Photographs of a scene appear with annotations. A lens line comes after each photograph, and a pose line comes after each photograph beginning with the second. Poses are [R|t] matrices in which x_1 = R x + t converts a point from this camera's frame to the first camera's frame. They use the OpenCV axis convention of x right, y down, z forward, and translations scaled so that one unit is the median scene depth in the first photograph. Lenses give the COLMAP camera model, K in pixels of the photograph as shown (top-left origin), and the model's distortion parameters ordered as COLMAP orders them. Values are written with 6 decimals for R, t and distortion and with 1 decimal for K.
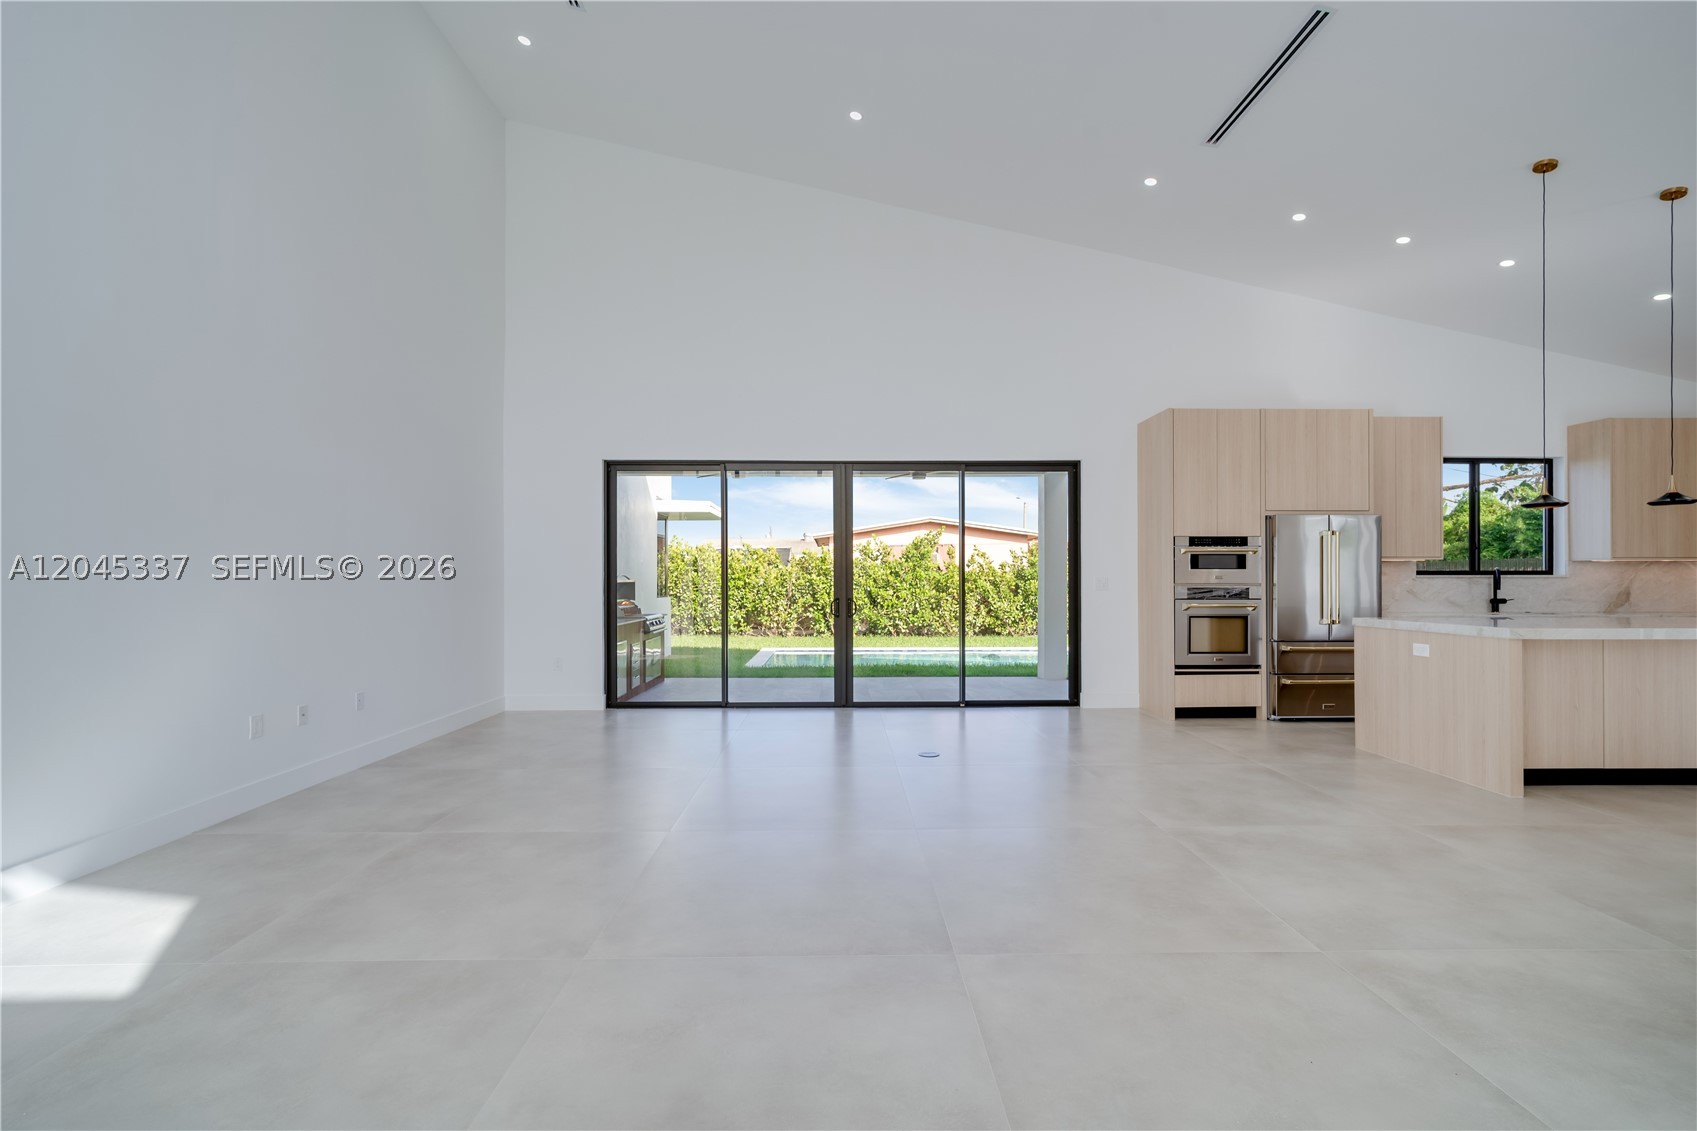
lens RADIAL K [[745.7, 0, 839.2], [0, 745.7, 575.6], [0, 0, 1]] dist [-0.004127, 0.002509]
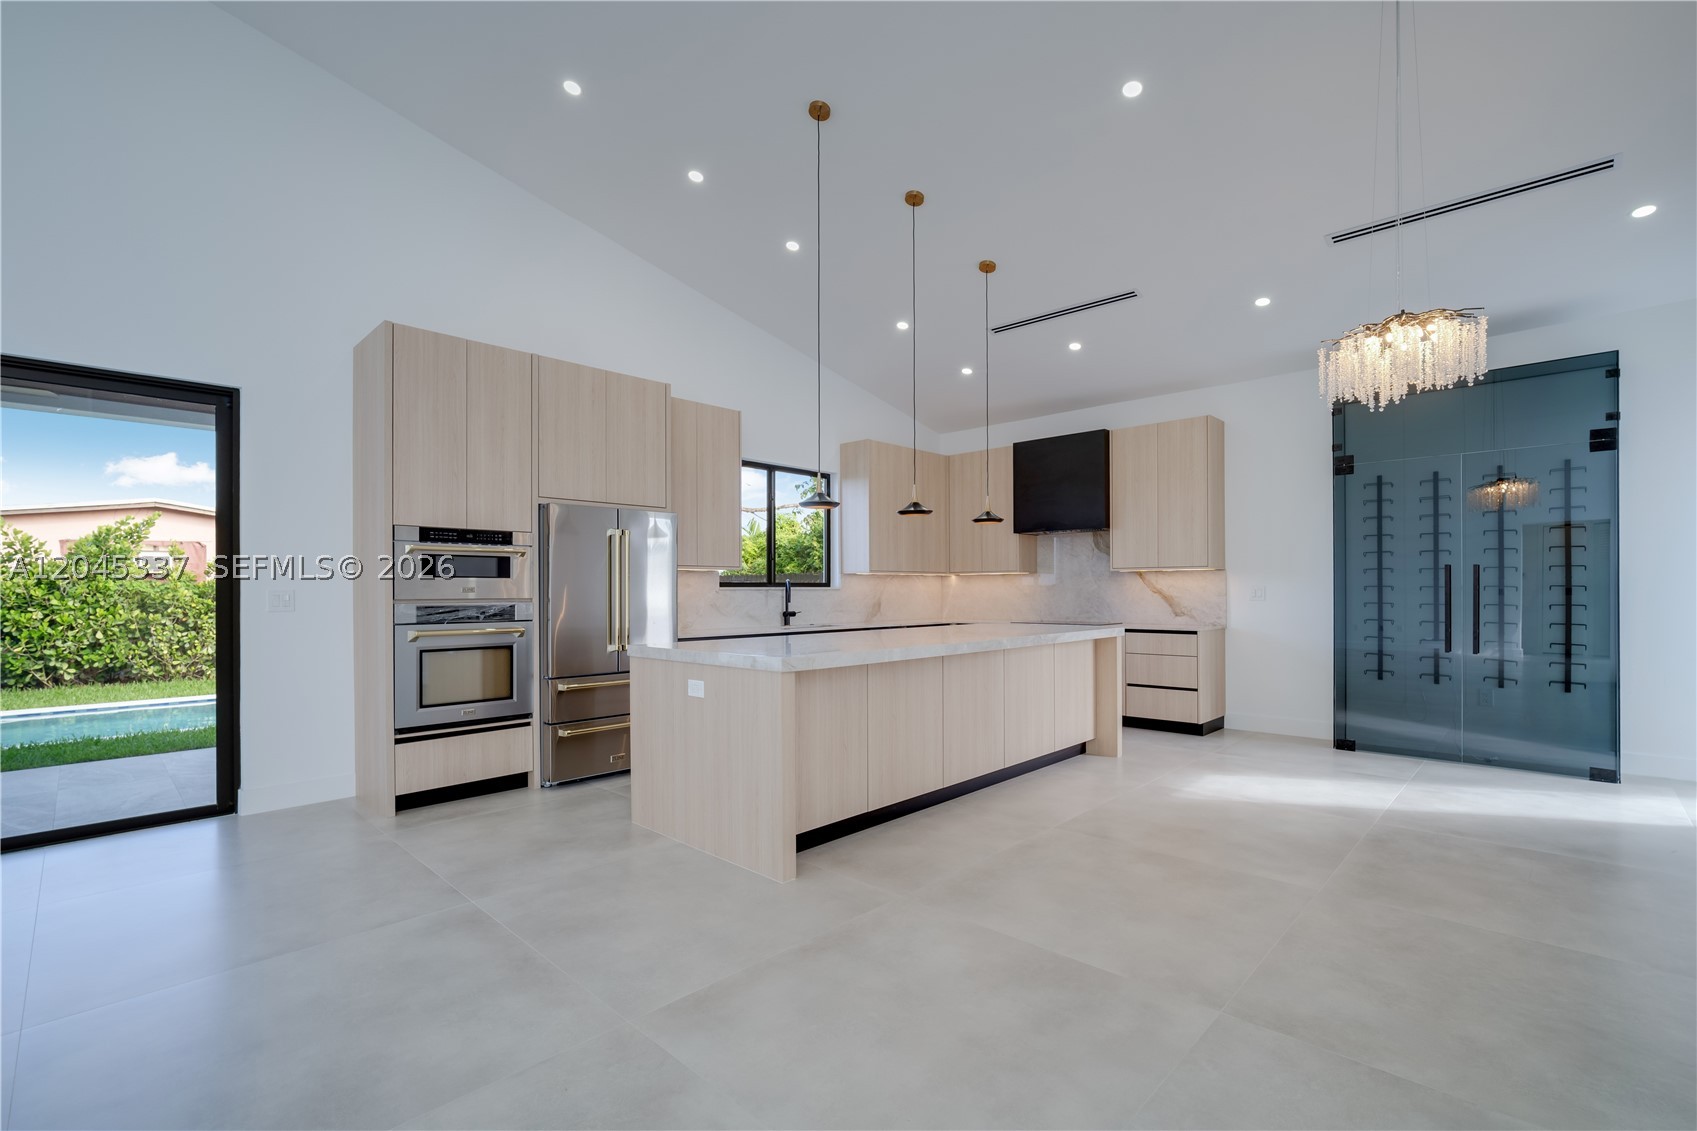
lens RADIAL K [[745.7, 0, 865.8], [0, 745.7, 586.3], [0, 0, 1]] dist [-0.004127, 0.002509]
pose [[0.692441, 0.001873, 0.721472, 0.245964], [-0.000238, 0.999997, -0.002368, 0.000457], [-0.721475, 0.001468, 0.692439, 0.247416]]
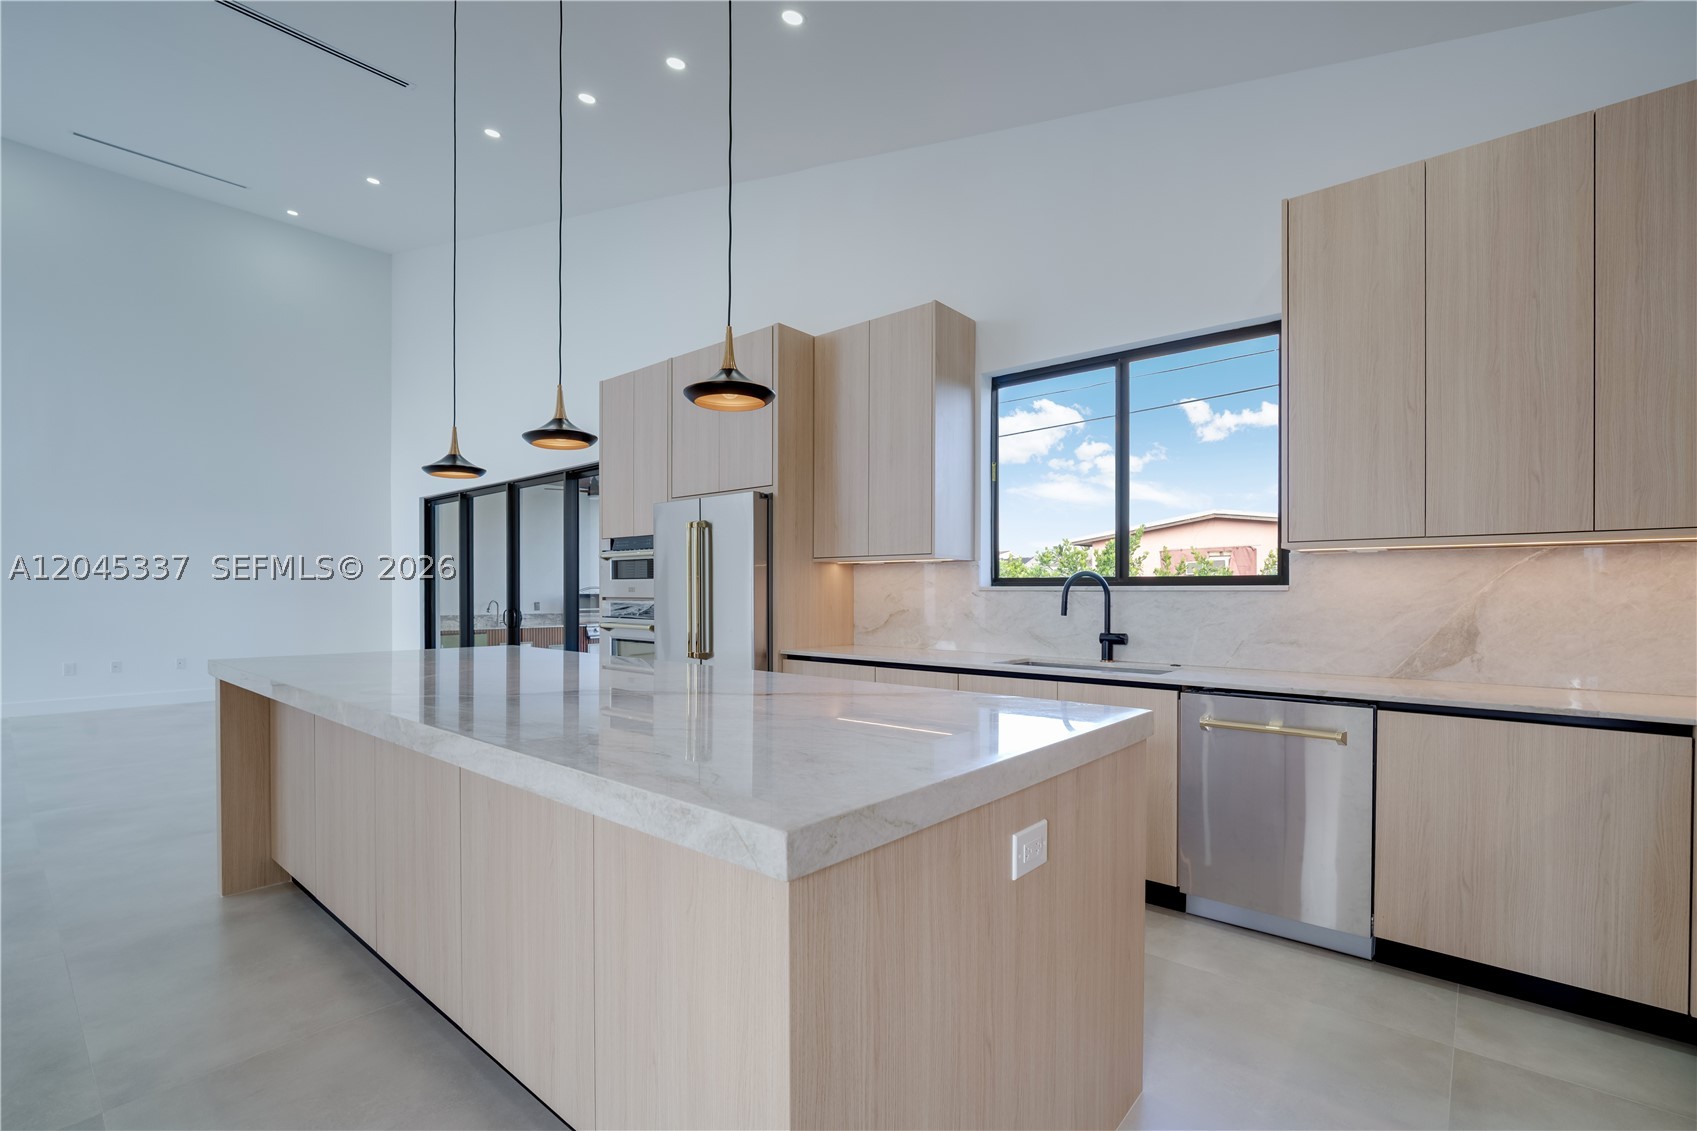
lens RADIAL K [[745.7, 0, 848.4], [0, 745.7, 605.8], [0, 0, 1]] dist [-0.004127, 0.002509]
pose [[0.761106, 0.014865, -0.648457, 1.066209], [0.000528, 0.999723, 0.023537, 0.000809], [0.648627, -0.018256, 0.760887, 0.503925]]
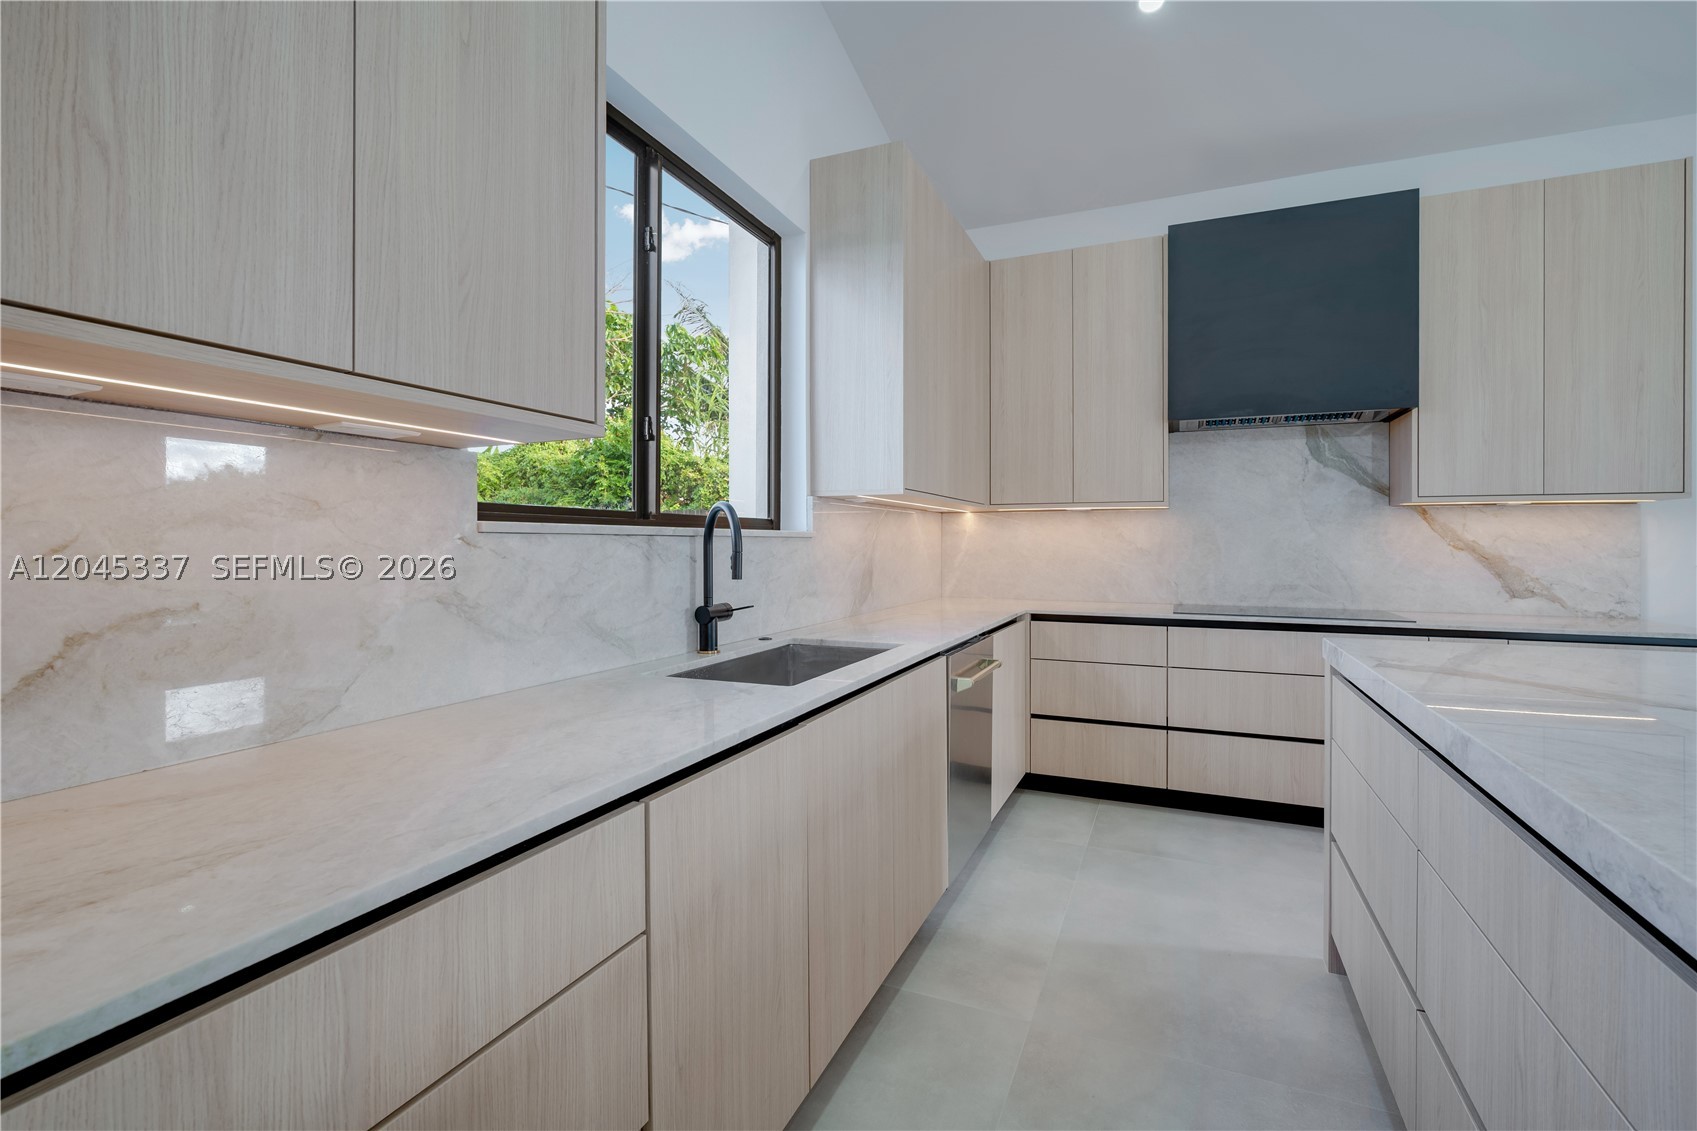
lens RADIAL K [[745.7, 0, 865.1], [0, 745.7, 545.1], [0, 0, 1]] dist [-0.004127, 0.002509]
pose [[0.410426, -0.001880, 0.911892, 0.623420], [-0.007147, 0.999961, 0.005278, 0.004130], [-0.911866, -0.008684, 0.410397, 0.808649]]
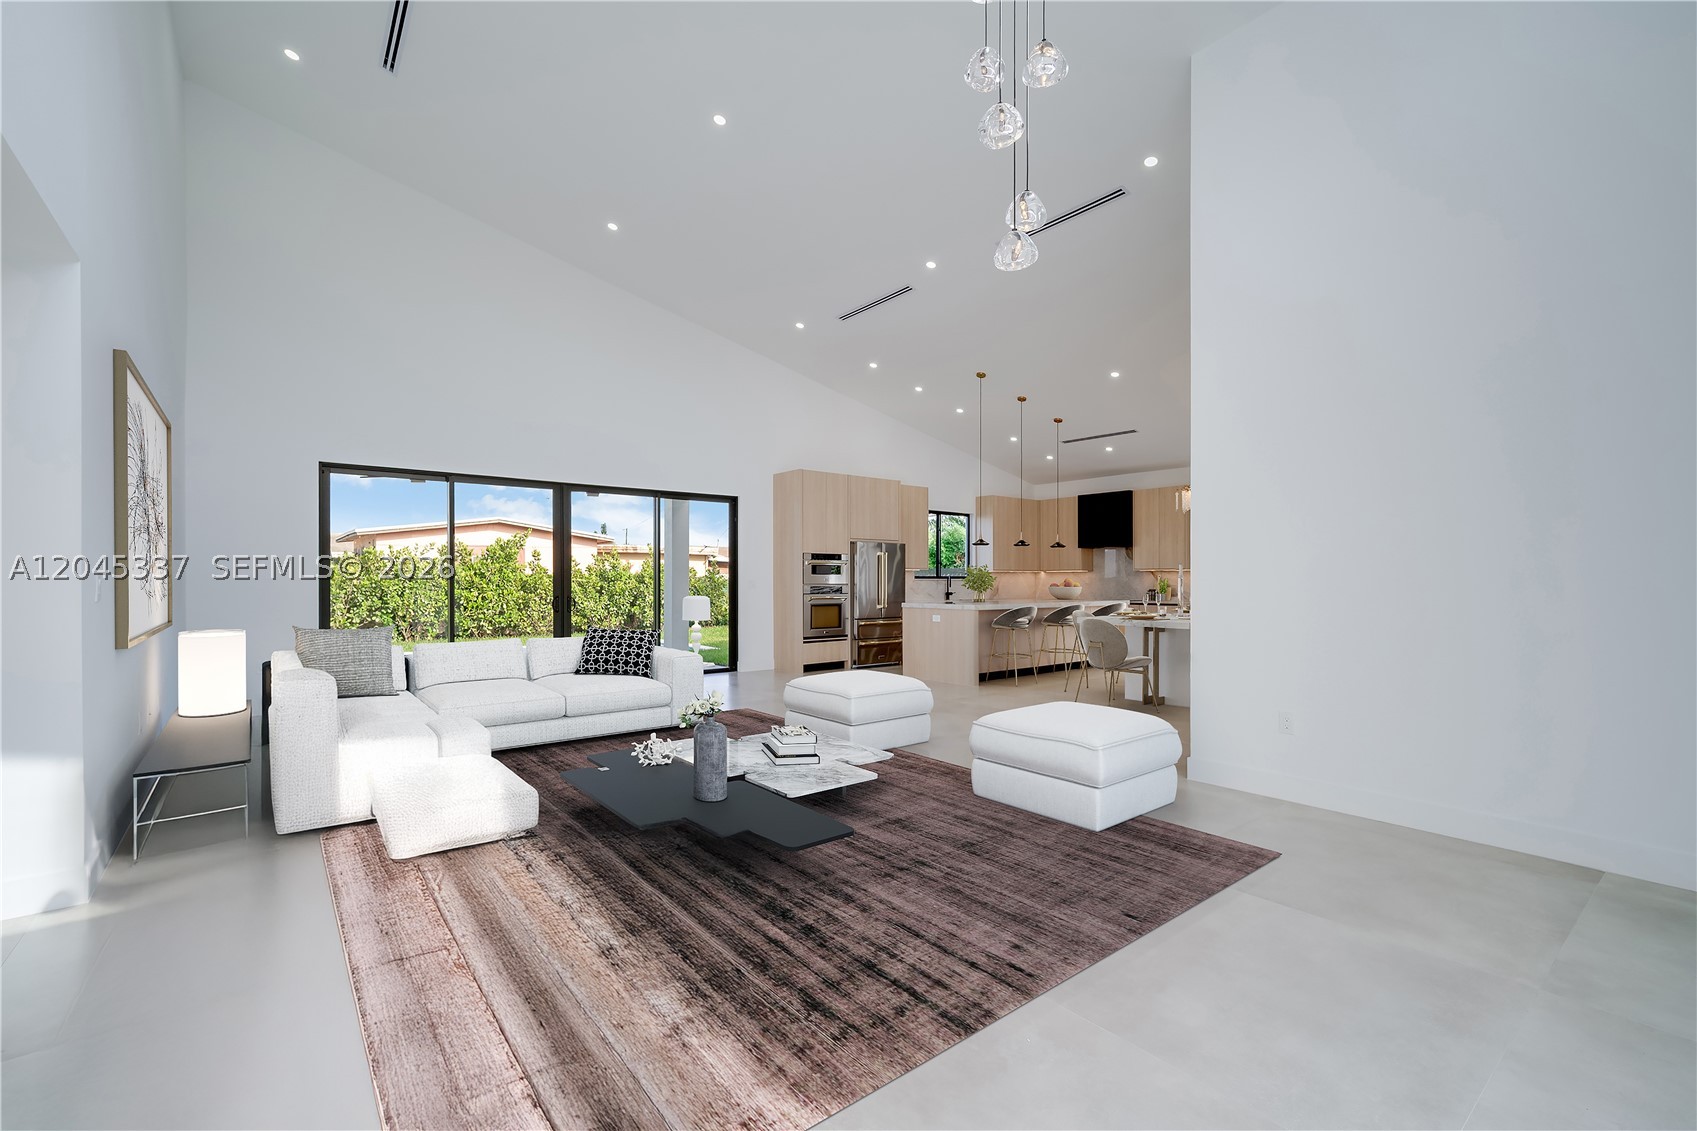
lens RADIAL K [[745.7, 0, 868.9], [0, 745.7, 579.2], [0, 0, 1]] dist [-0.004127, 0.002509]
pose [[0.775293, 0.003883, 0.631590, -0.375524], [-0.005241, 0.999986, 0.000285, 0.000501], [-0.631580, -0.003531, 0.775303, -0.248798]]
